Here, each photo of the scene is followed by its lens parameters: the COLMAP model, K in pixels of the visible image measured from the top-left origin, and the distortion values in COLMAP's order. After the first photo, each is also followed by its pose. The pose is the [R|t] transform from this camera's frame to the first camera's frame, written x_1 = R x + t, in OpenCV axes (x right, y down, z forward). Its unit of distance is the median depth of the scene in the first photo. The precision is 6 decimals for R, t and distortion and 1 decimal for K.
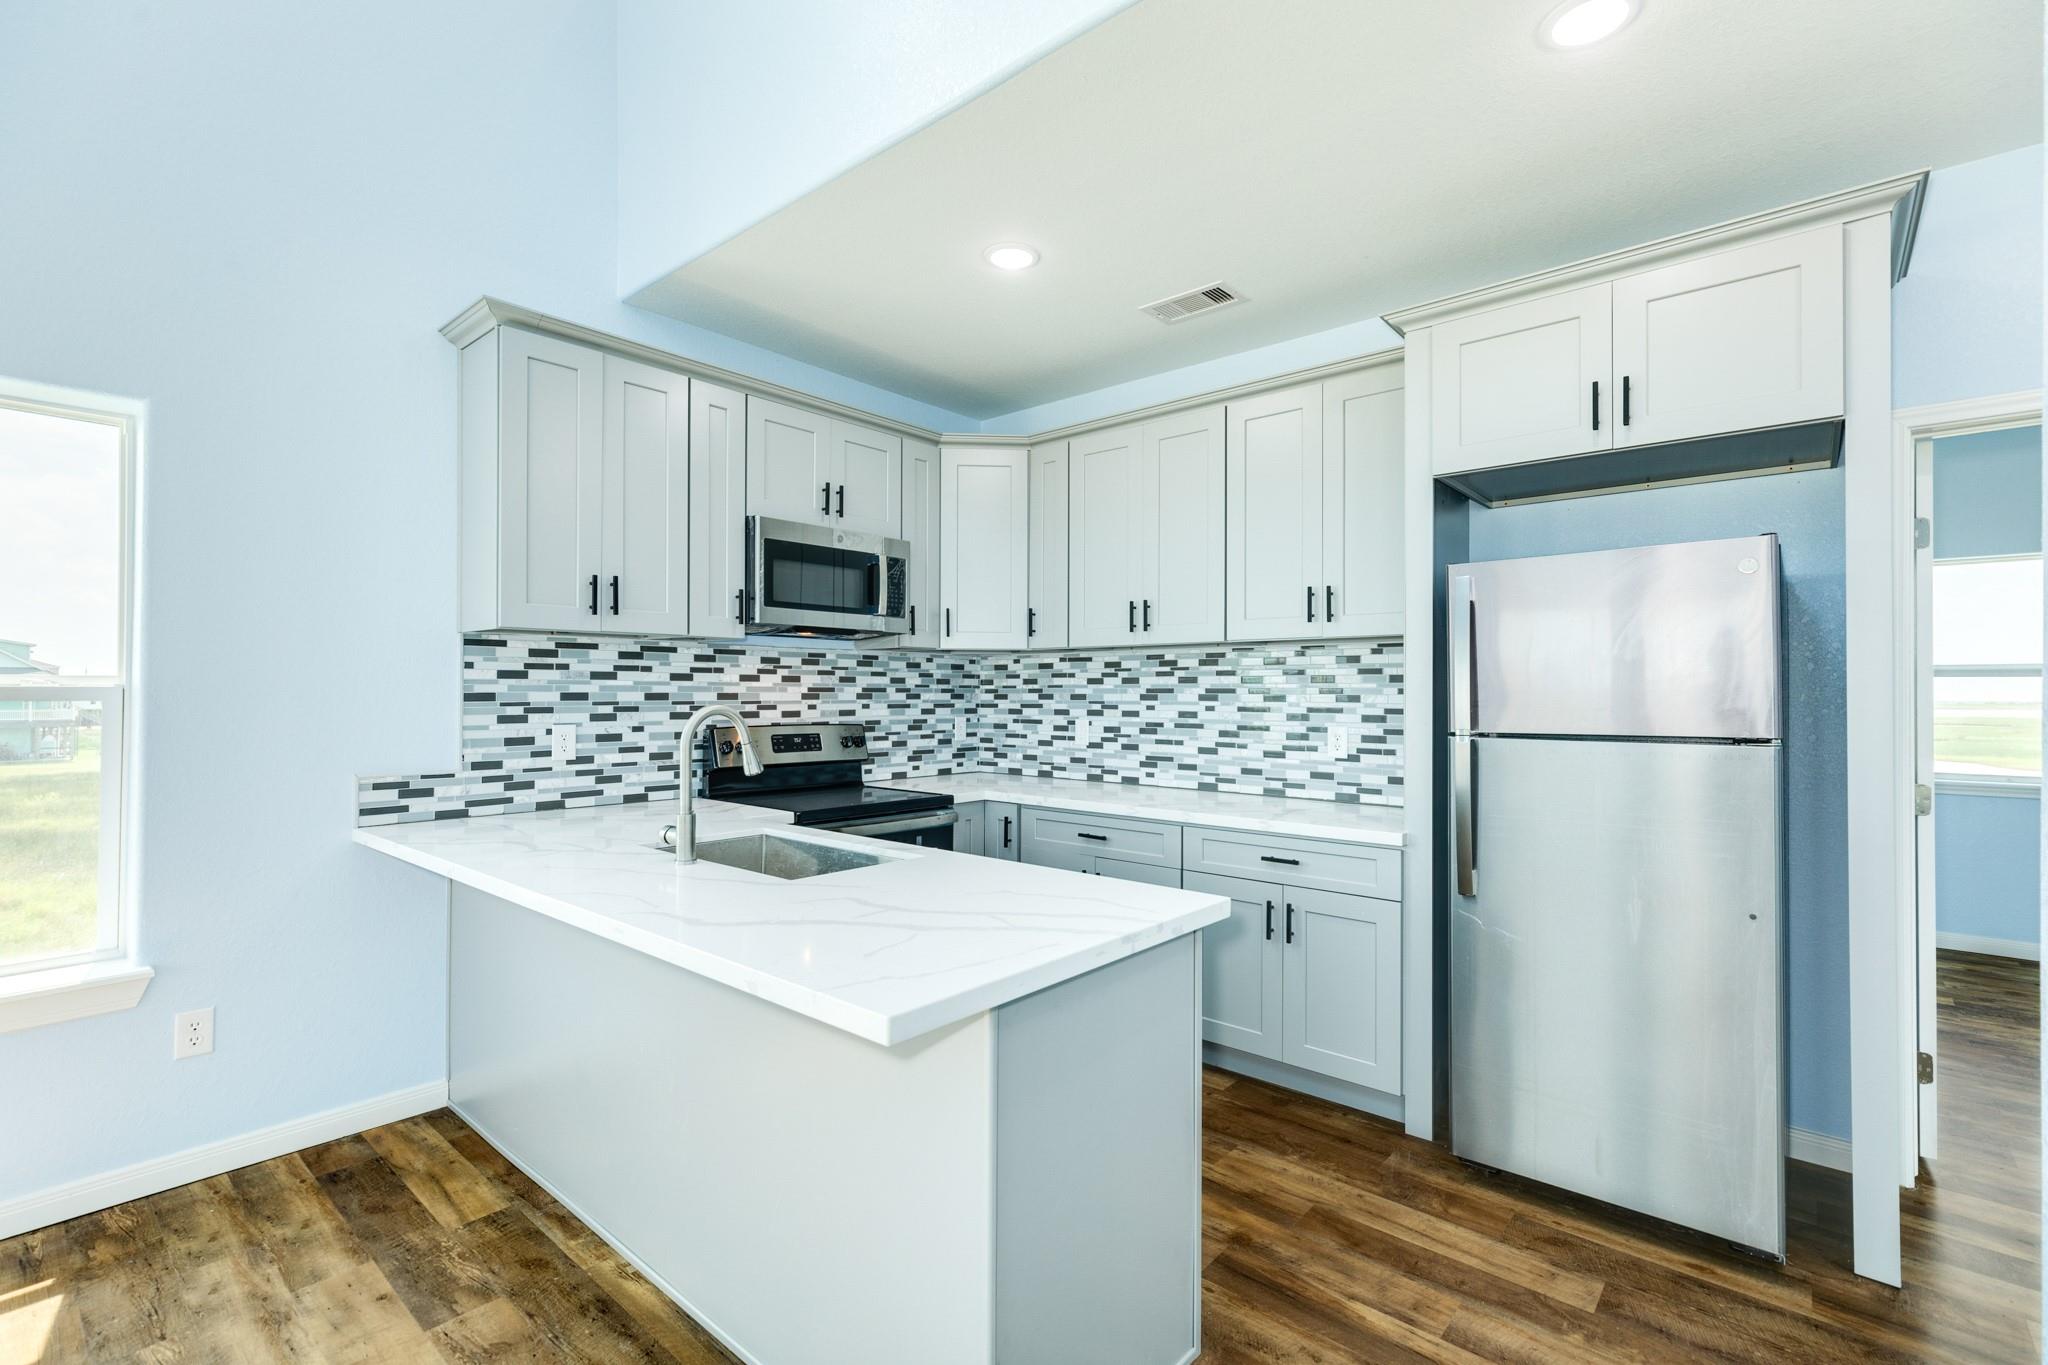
lens RADIAL K [[913.9, 0, 1018.8], [0, 913.9, 682.5], [0, 0, 1]] dist [0.008034, -0.000648]
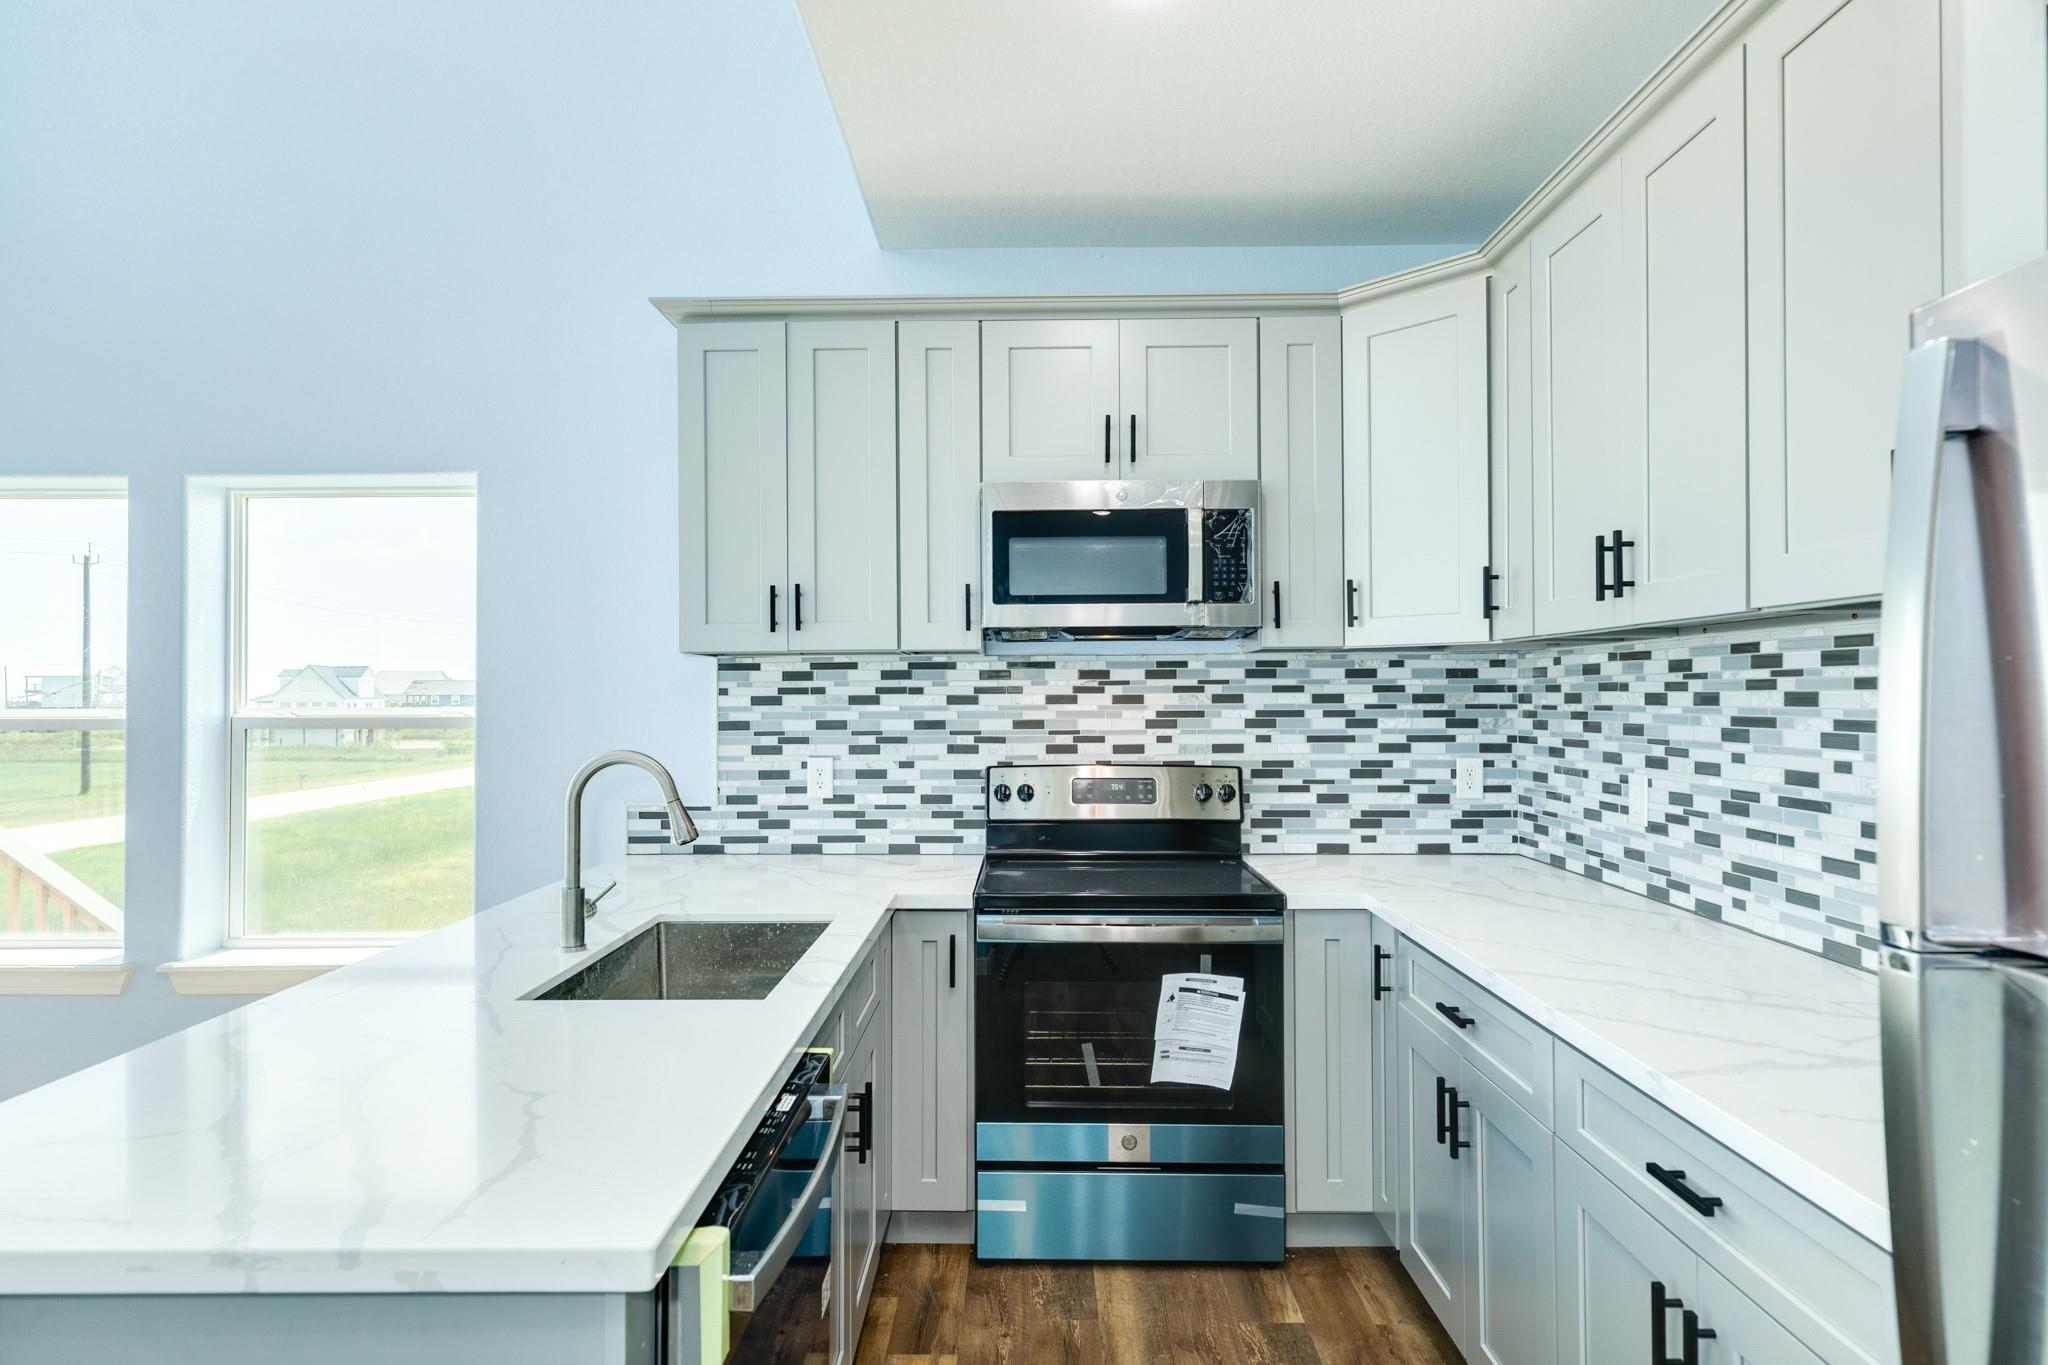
lens RADIAL K [[1120.1, 0, 1016.9], [0, 1120.1, 681.7], [0, 0, 1]] dist [0.004356, 0.000572]
pose [[0.645318, -0.014414, -0.763778, 0.383766], [0.014914, 0.999869, -0.006269, -0.014307], [0.763769, -0.007346, 0.645448, 0.401804]]
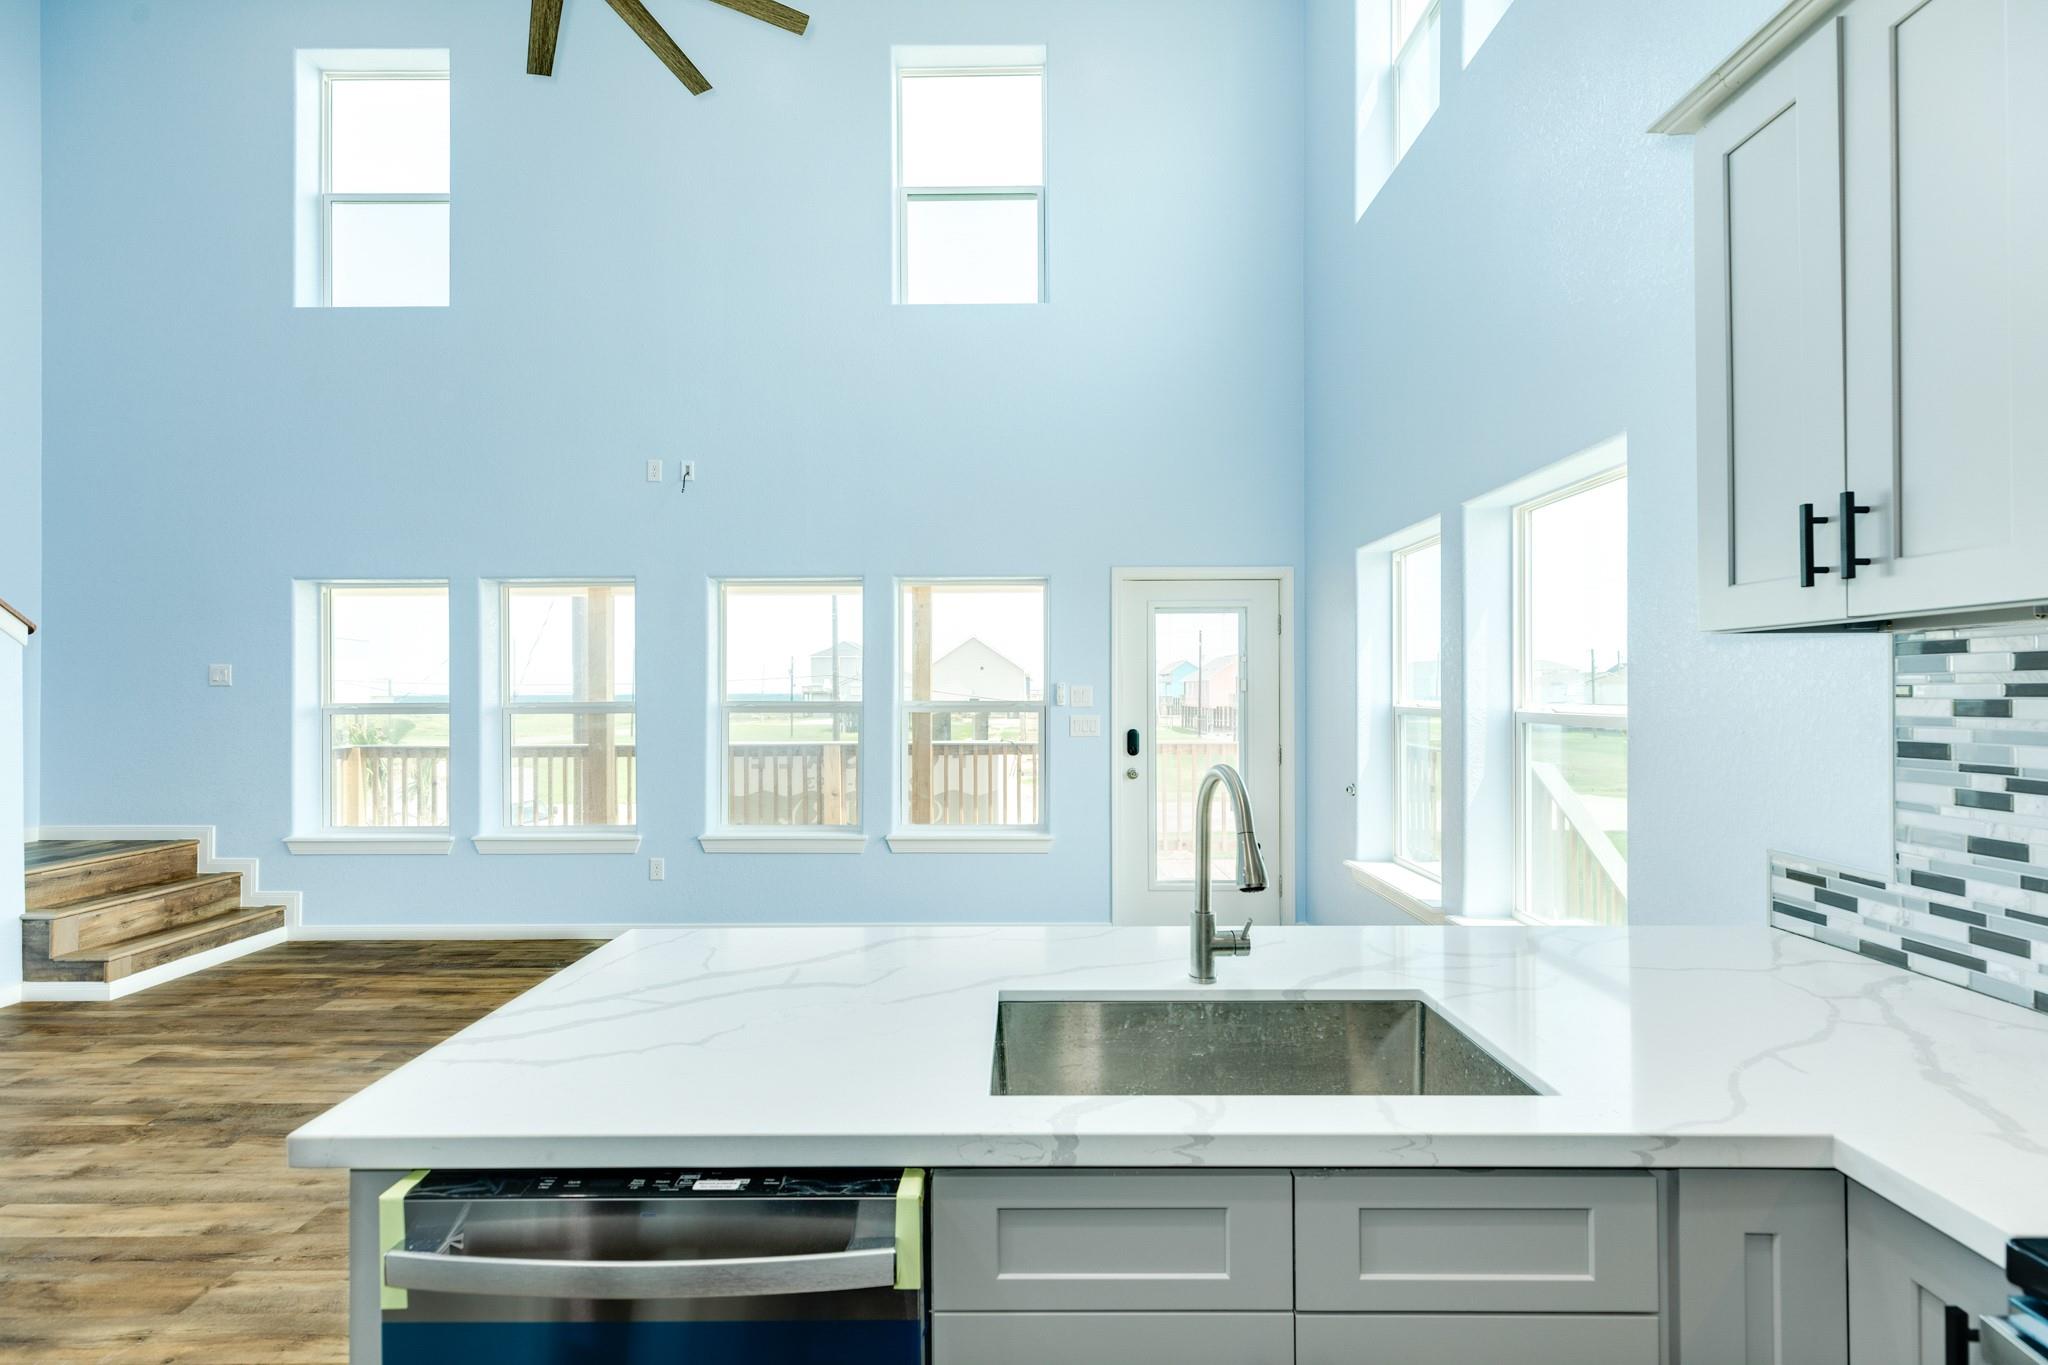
lens RADIAL K [[913.9, 0, 1017.7], [0, 913.9, 686.2], [0, 0, 1]] dist [0.008034, -0.000648]
pose [[-0.761519, -0.002333, -0.648138, 0.130798], [0.009652, 0.999842, -0.014940, -0.015331], [0.648070, -0.017633, -0.761376, 0.881440]]
